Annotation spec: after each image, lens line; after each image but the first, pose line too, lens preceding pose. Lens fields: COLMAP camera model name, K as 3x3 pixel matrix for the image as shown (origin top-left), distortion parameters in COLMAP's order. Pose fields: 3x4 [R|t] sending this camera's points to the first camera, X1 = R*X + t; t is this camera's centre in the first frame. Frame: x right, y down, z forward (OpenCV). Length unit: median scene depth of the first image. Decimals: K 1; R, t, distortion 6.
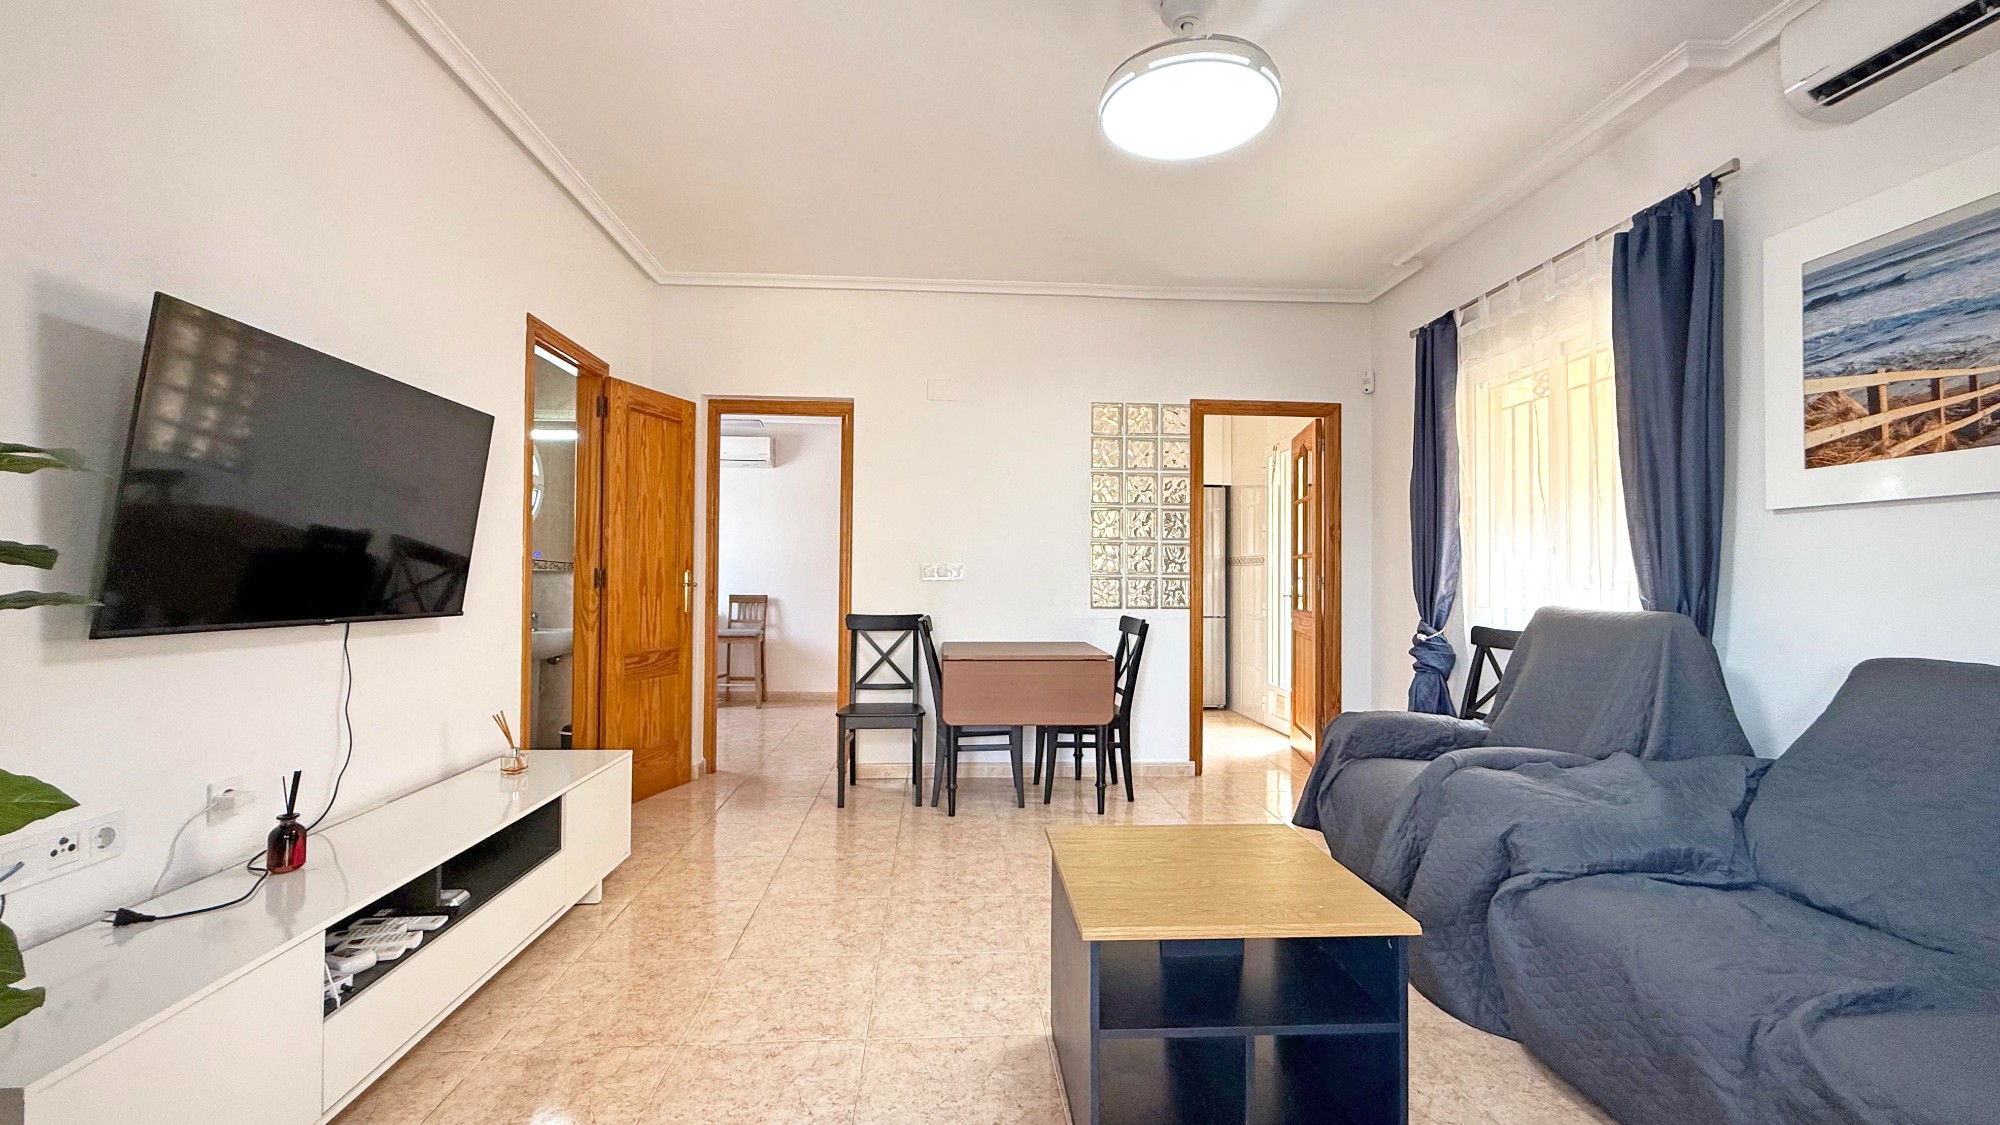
lens RADIAL K [[800.7, 0, 991.9], [0, 800.7, 567.4], [0, 0, 1]] dist [0.016348, 0.000033]
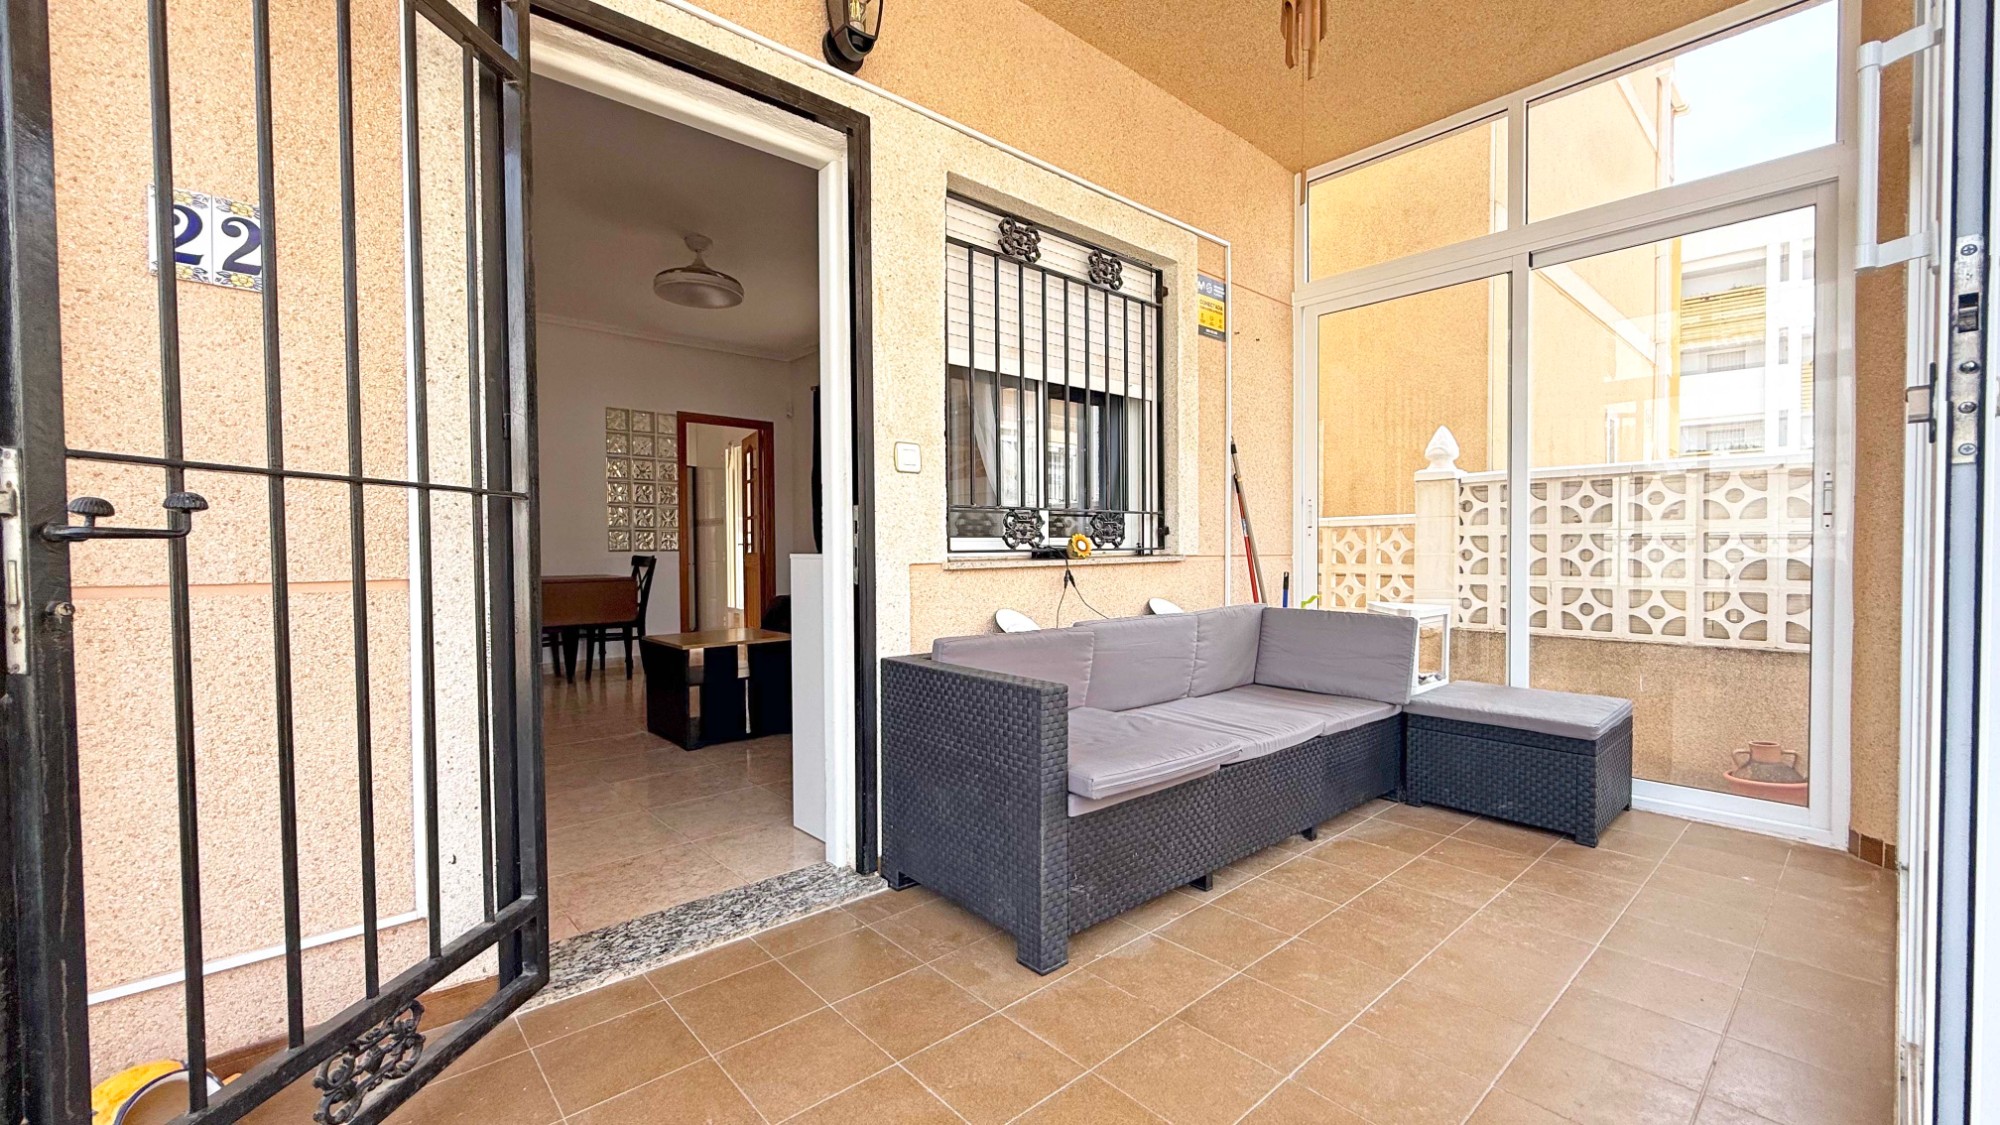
lens RADIAL K [[800.7, 0, 987.4], [0, 800.7, 561.1], [0, 0, 1]] dist [0.016348, 0.000033]
pose [[0.788667, -0.021891, 0.614431, -0.227145], [0.001675, 0.999439, 0.033457, 0.021162], [-0.614819, -0.025357, 0.788261, -0.556037]]
